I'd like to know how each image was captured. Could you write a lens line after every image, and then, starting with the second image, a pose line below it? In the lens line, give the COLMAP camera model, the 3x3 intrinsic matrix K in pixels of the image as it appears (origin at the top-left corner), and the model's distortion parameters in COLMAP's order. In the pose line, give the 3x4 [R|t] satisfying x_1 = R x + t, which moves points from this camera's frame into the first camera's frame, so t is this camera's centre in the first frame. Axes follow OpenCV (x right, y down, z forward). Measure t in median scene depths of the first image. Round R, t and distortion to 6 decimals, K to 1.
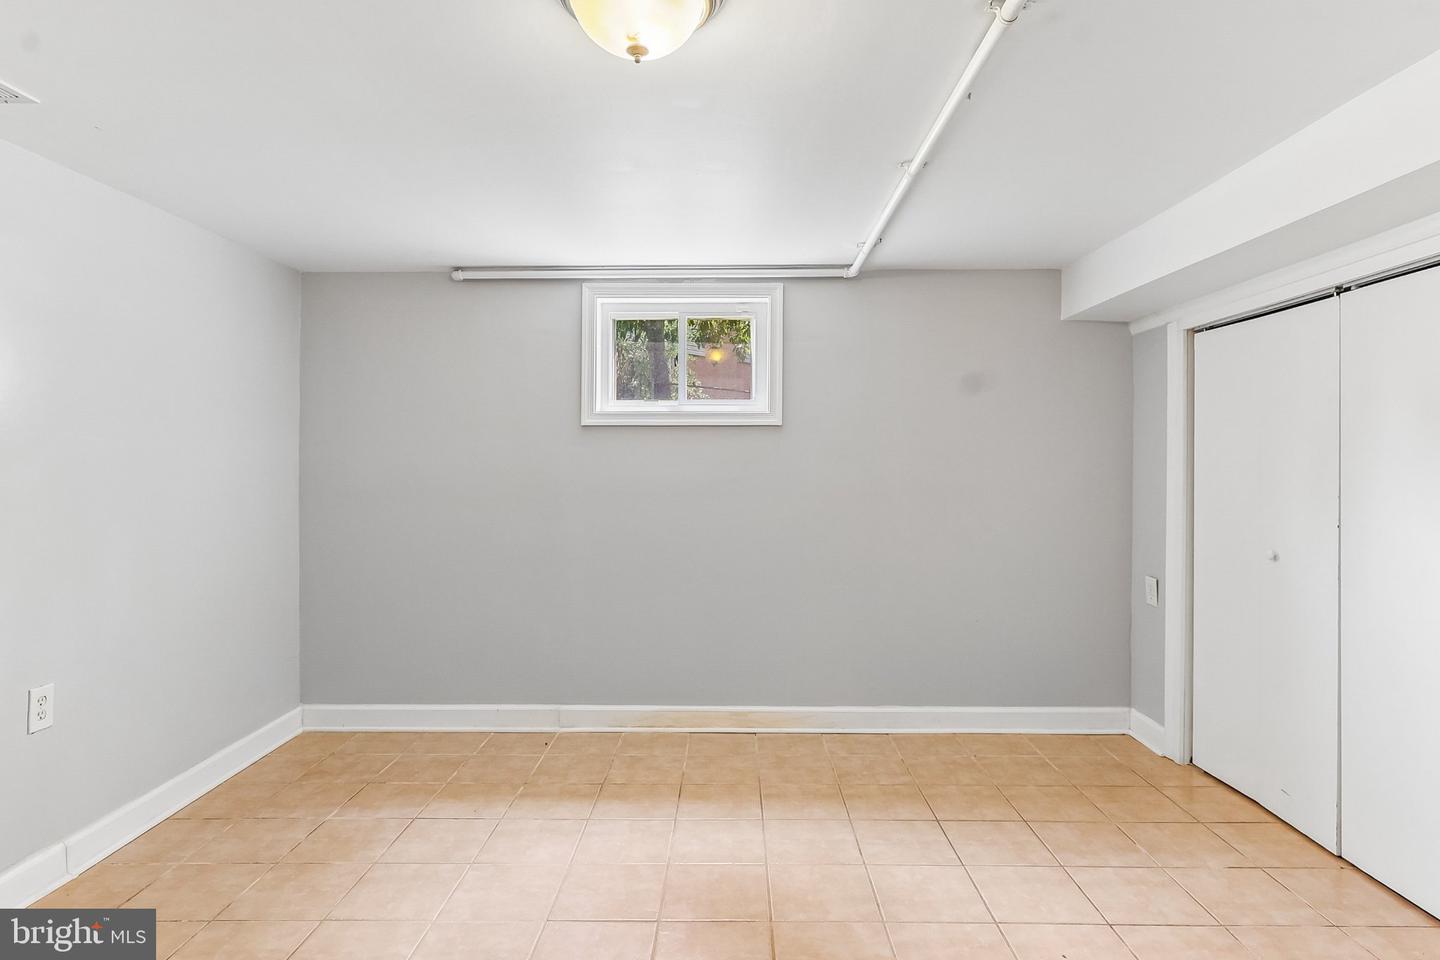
lens RADIAL K [[779.4, 0, 722.8], [0, 779.4, 474.3], [0, 0, 1]] dist [0.006583, 0.000602]
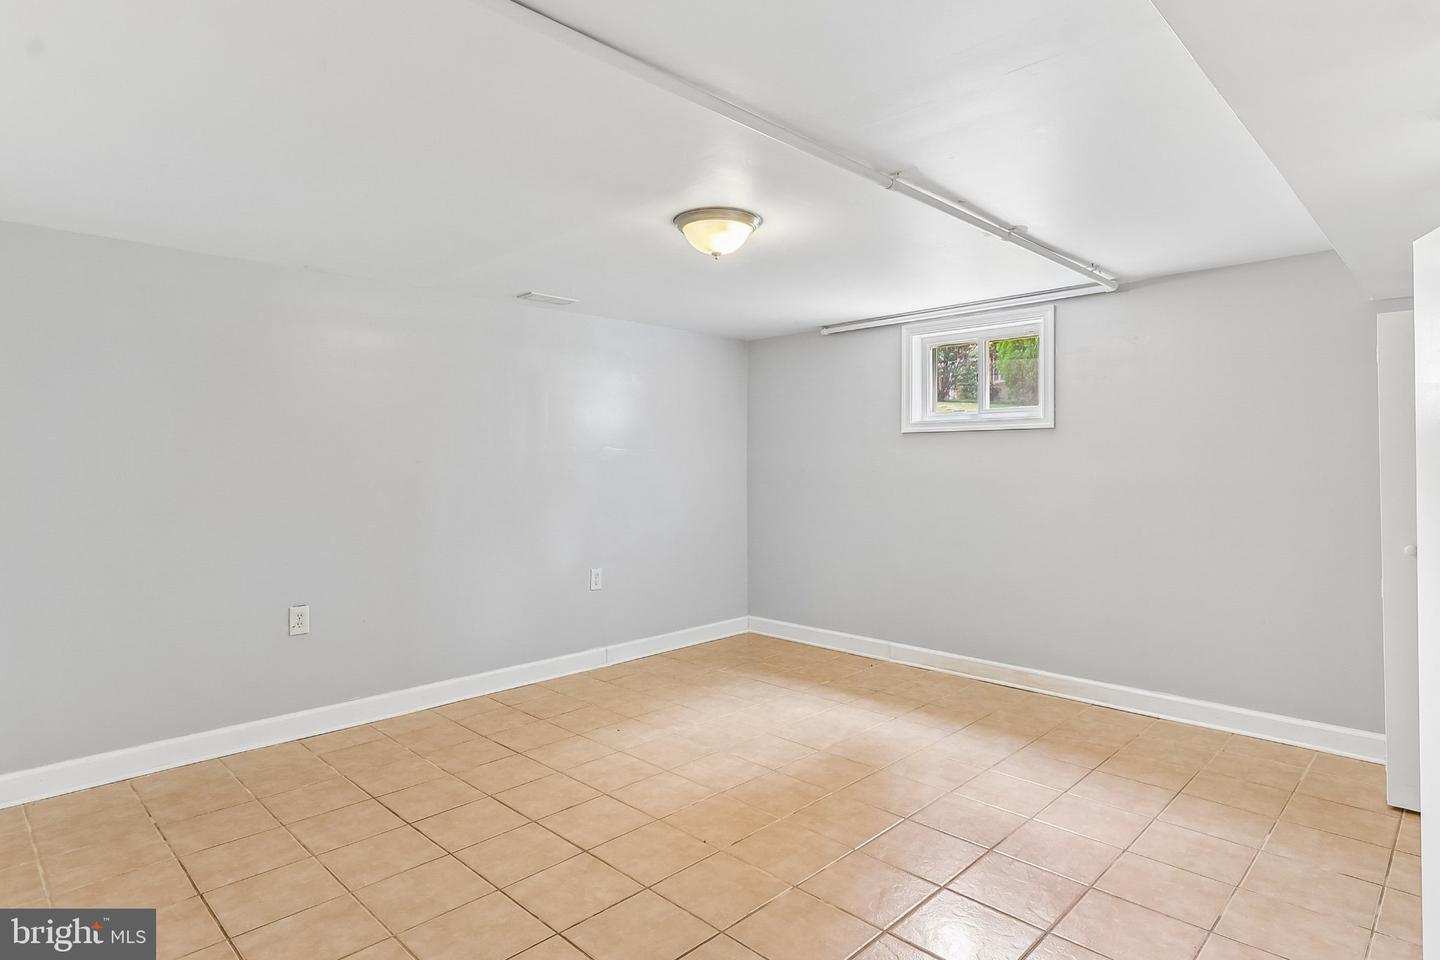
lens RADIAL K [[779.4, 0, 721.4], [0, 779.4, 469.1], [0, 0, 1]] dist [0.006583, 0.000602]
pose [[0.717331, 0.004491, -0.696718, 0.525911], [-0.005892, 0.999983, 0.000380, 0.000707], [0.696707, 0.003832, 0.717345, -0.167344]]
